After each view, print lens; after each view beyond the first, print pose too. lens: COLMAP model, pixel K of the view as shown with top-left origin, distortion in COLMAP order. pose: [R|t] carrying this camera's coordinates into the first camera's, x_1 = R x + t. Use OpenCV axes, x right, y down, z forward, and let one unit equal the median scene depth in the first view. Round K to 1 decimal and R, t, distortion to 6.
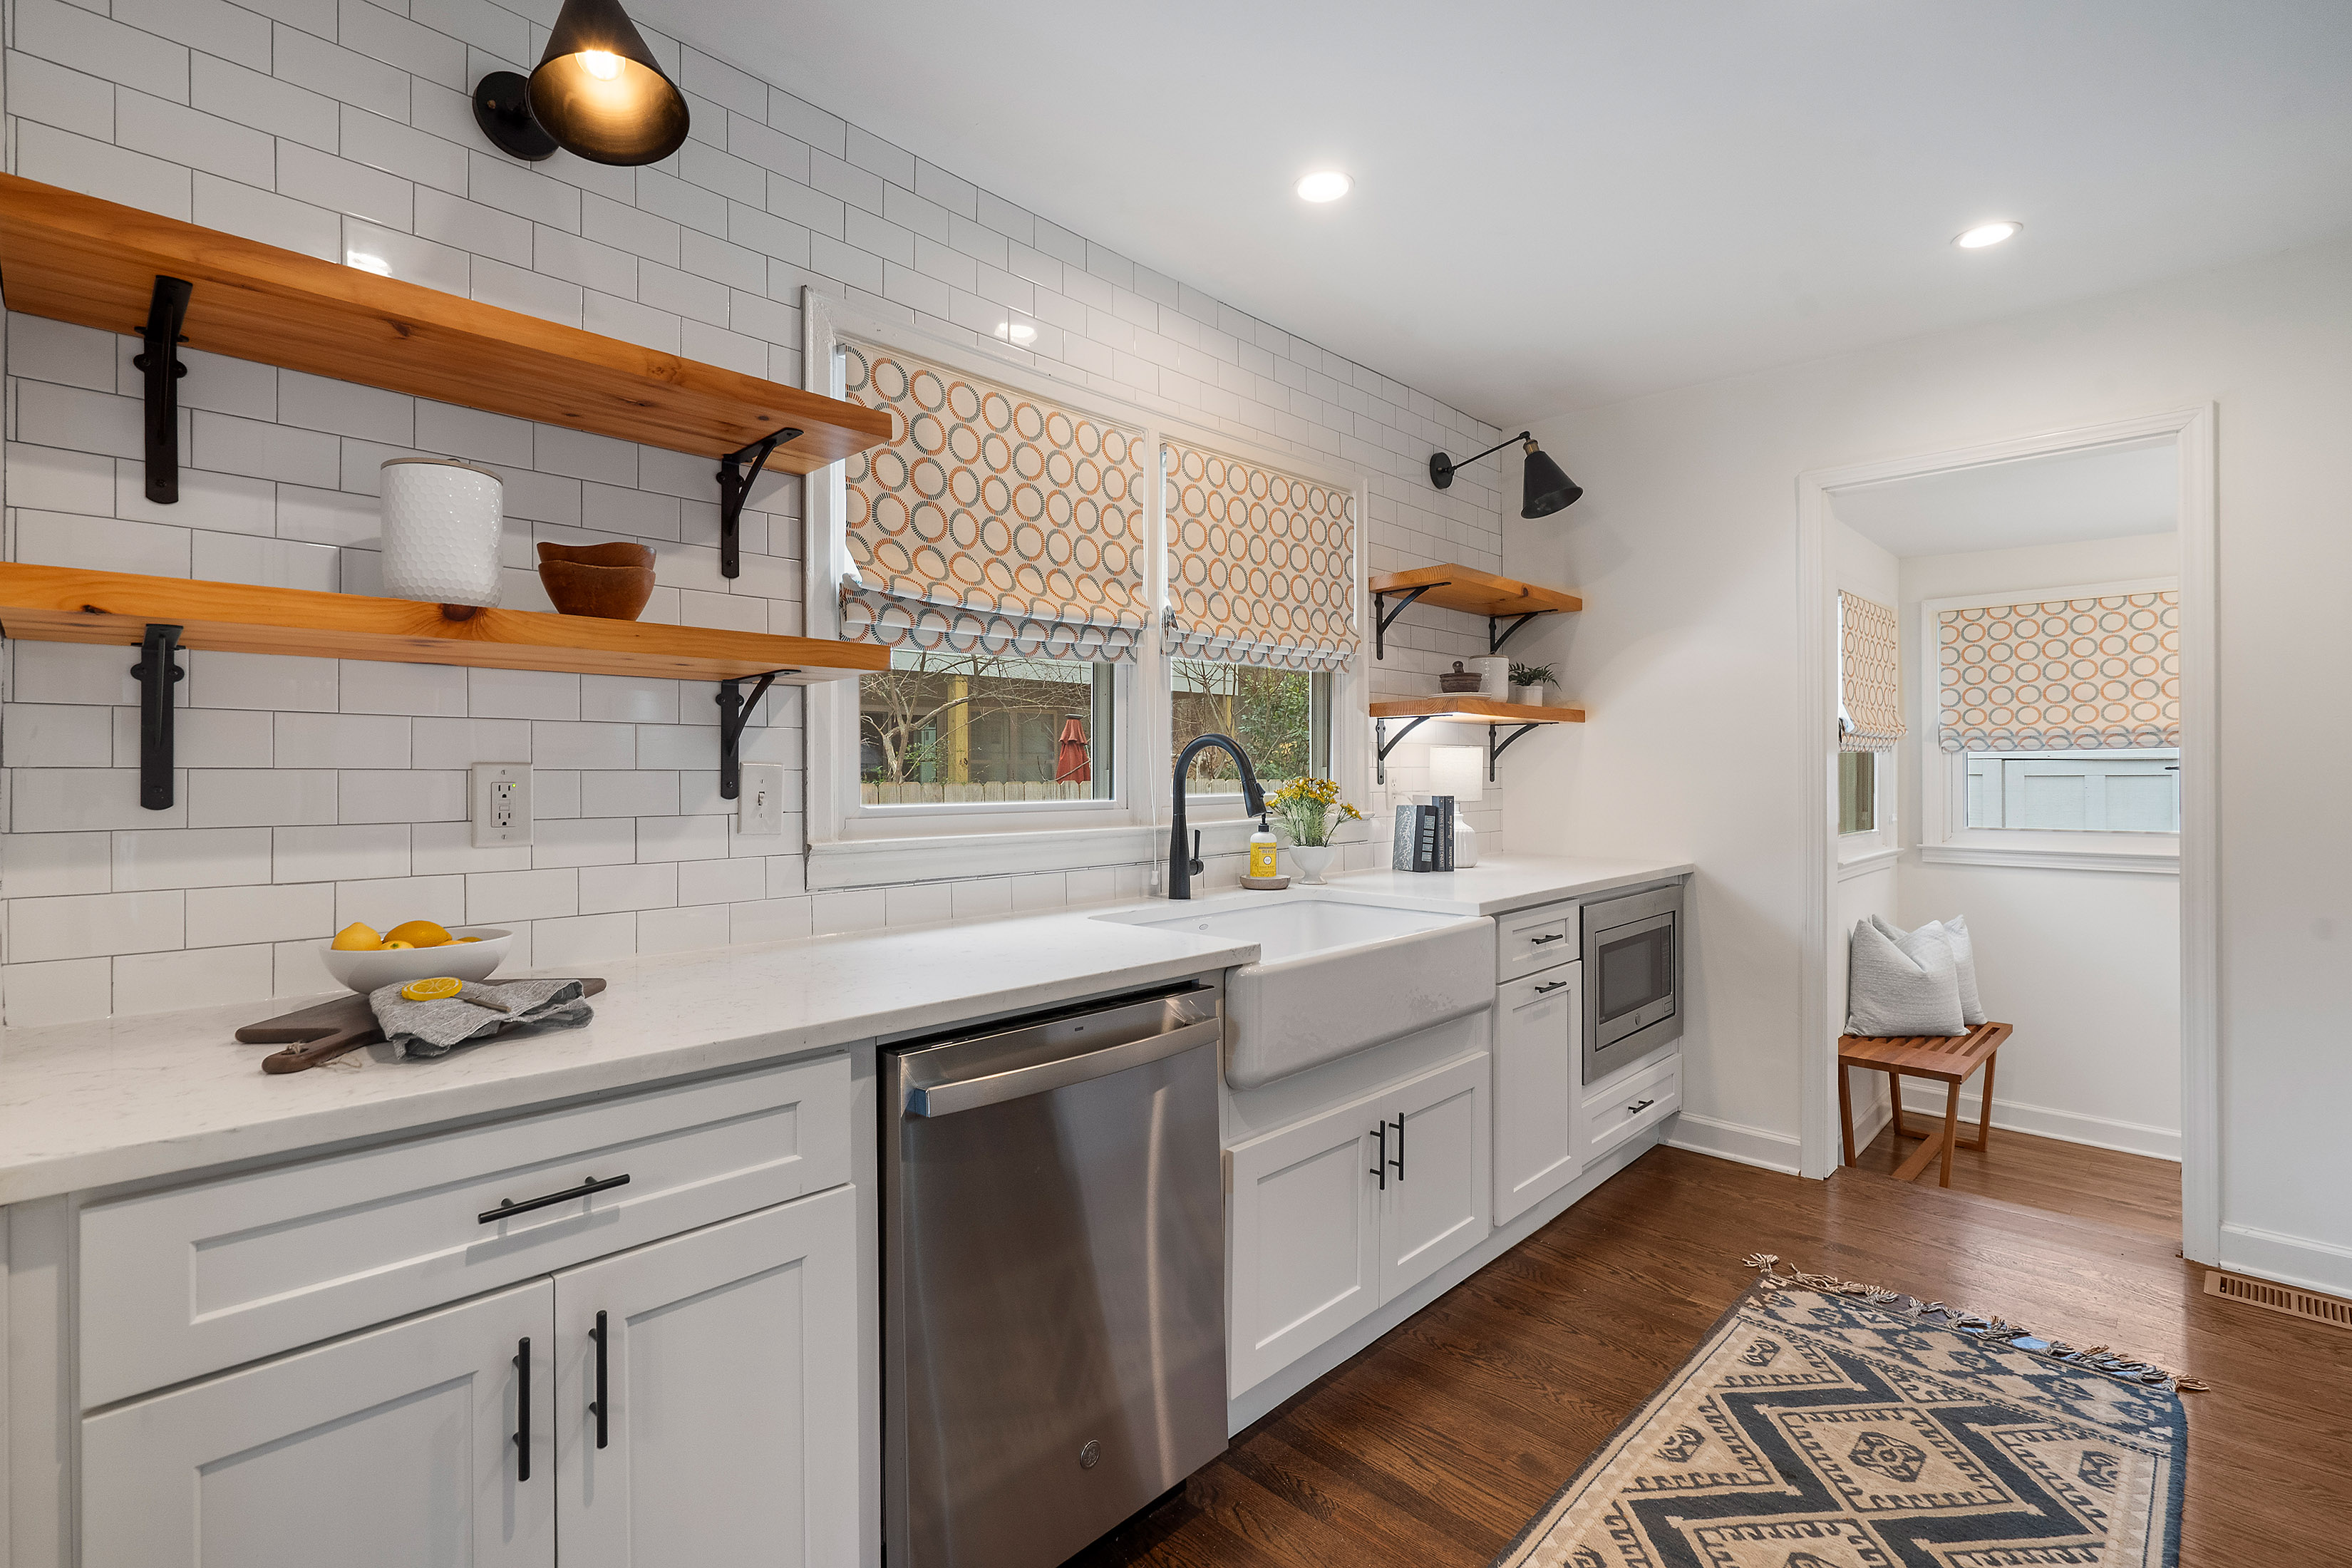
lens RADIAL K [[1078.2, 0, 1162.3], [0, 1078.2, 770.1], [0, 0, 1]] dist [-0.005226, 0.001785]
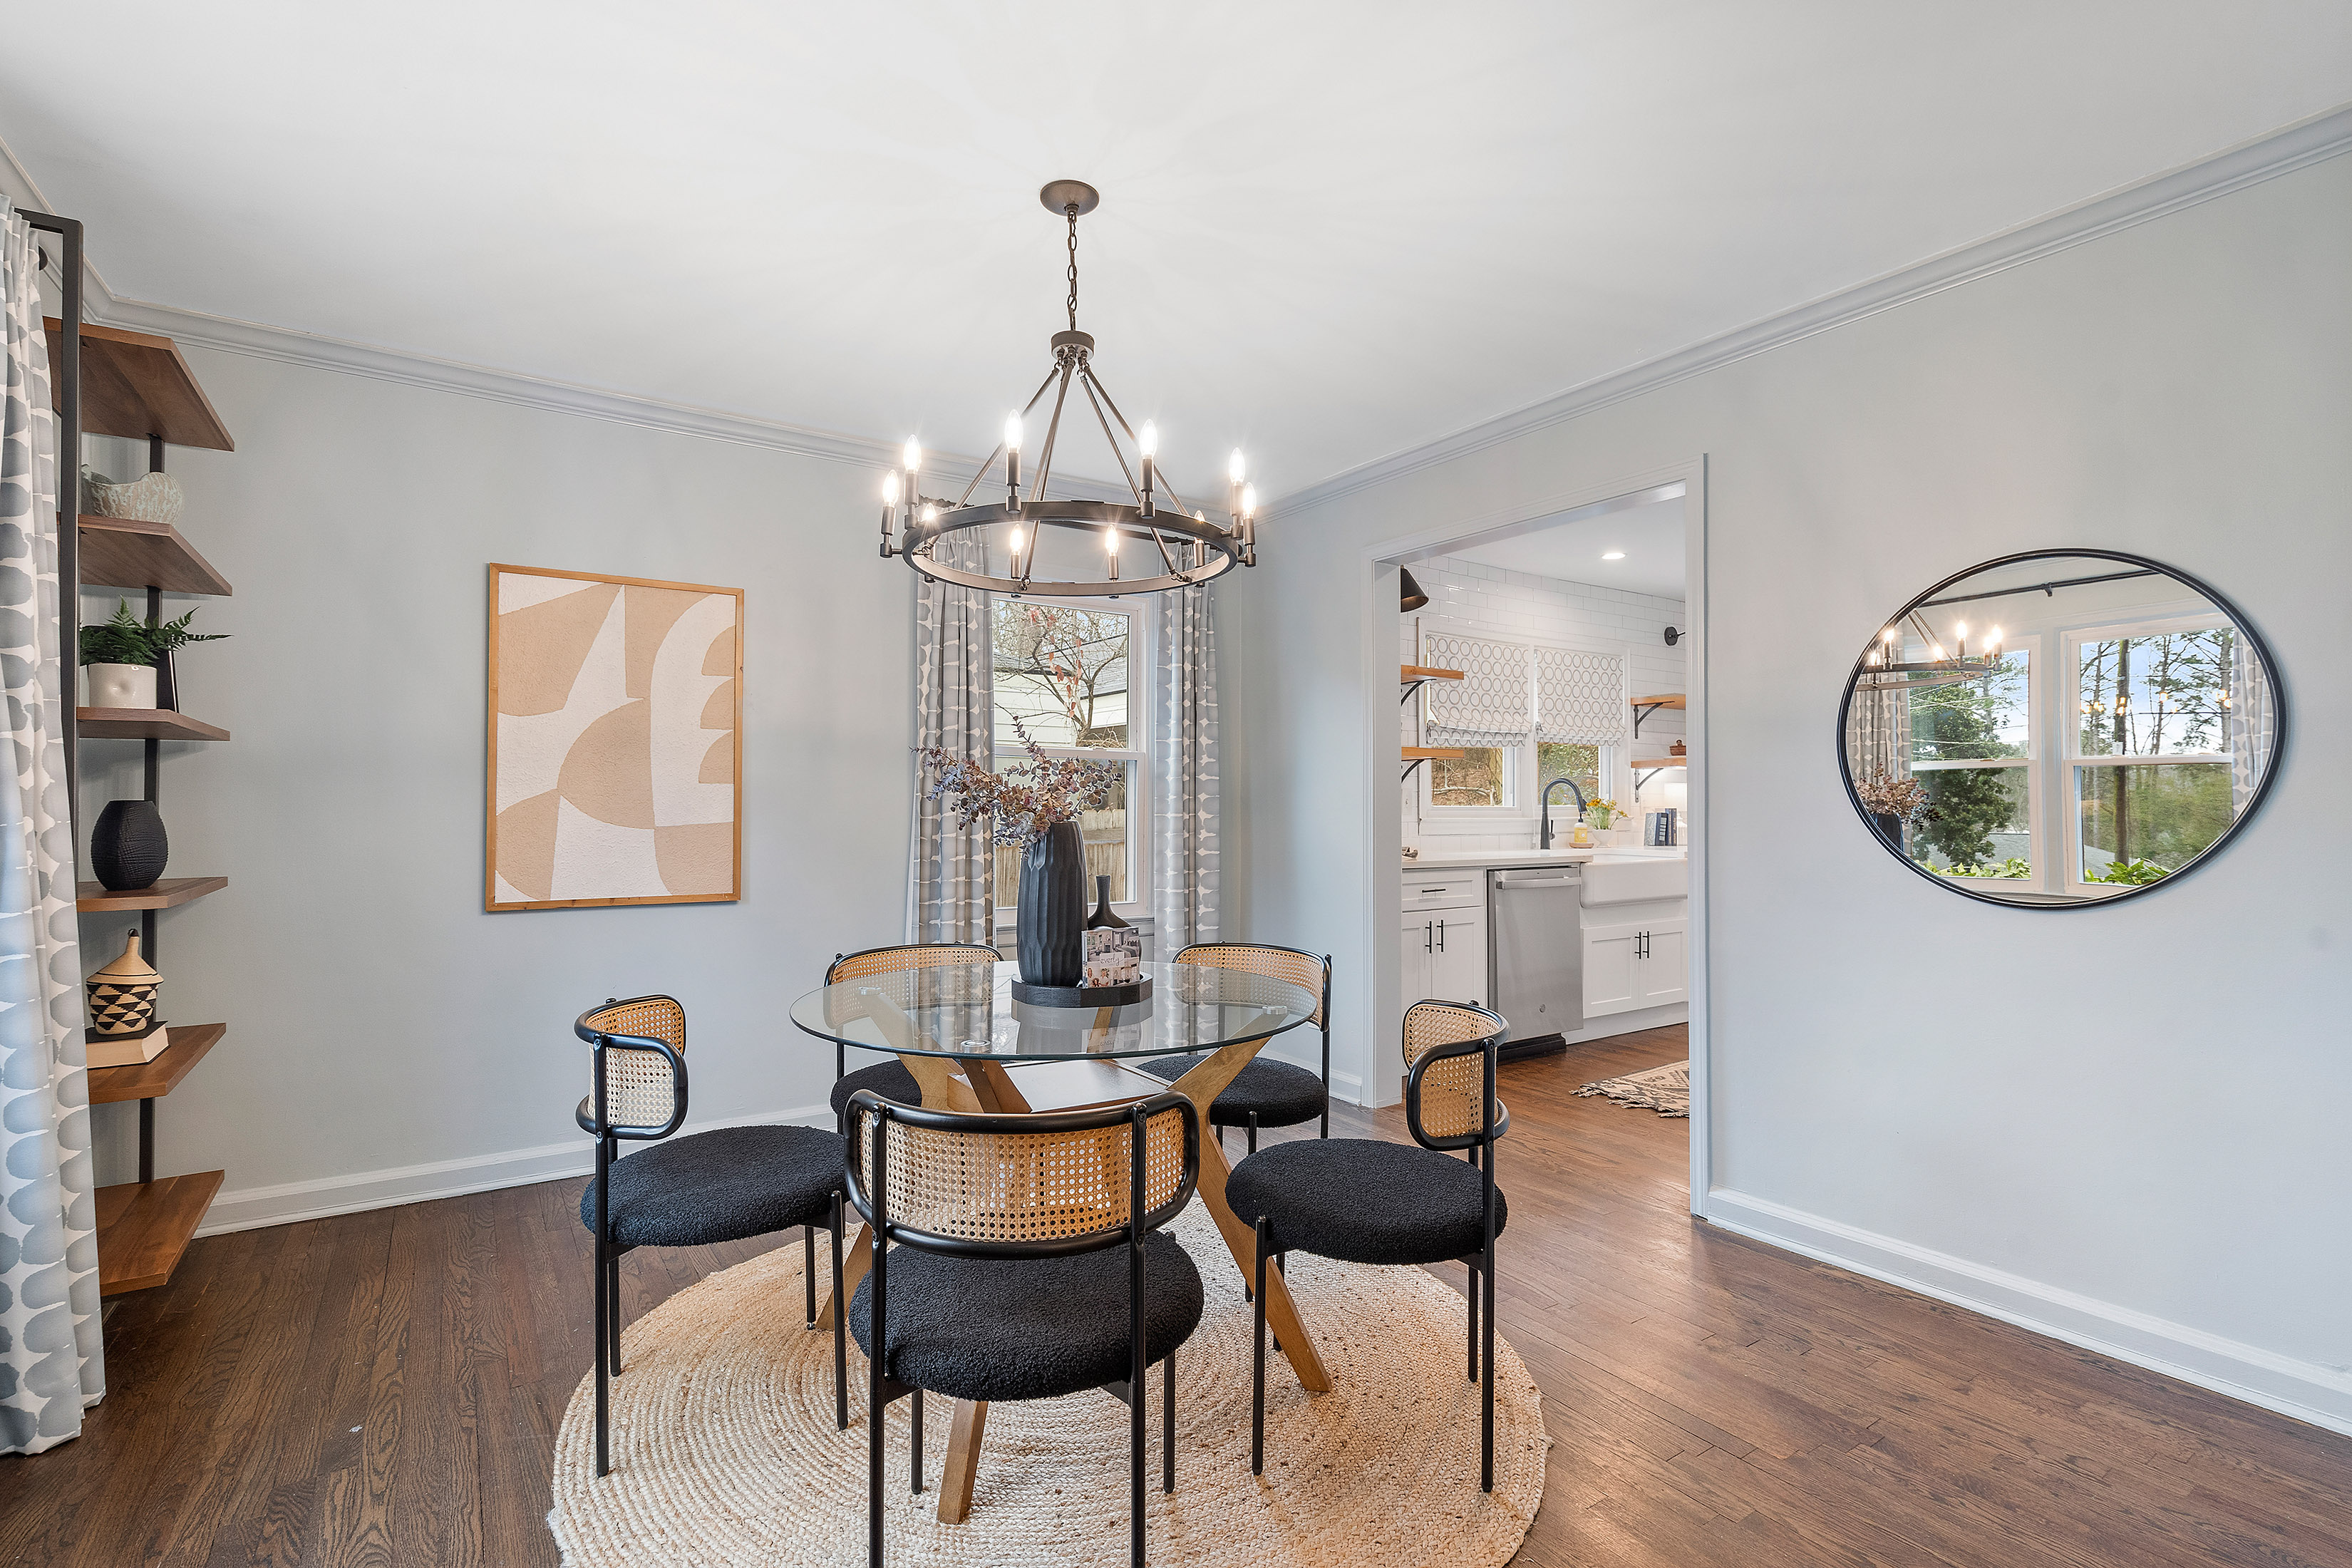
lens RADIAL K [[1081.5, 0, 1170.5], [0, 1081.5, 787.4], [0, 0, 1]] dist [-0.000967, 0.000521]
pose [[0.979961, 0.001481, -0.199183, -0.321417], [-0.004736, 0.999863, -0.015868, 0.028432], [0.199132, 0.016493, 0.979834, -1.483997]]
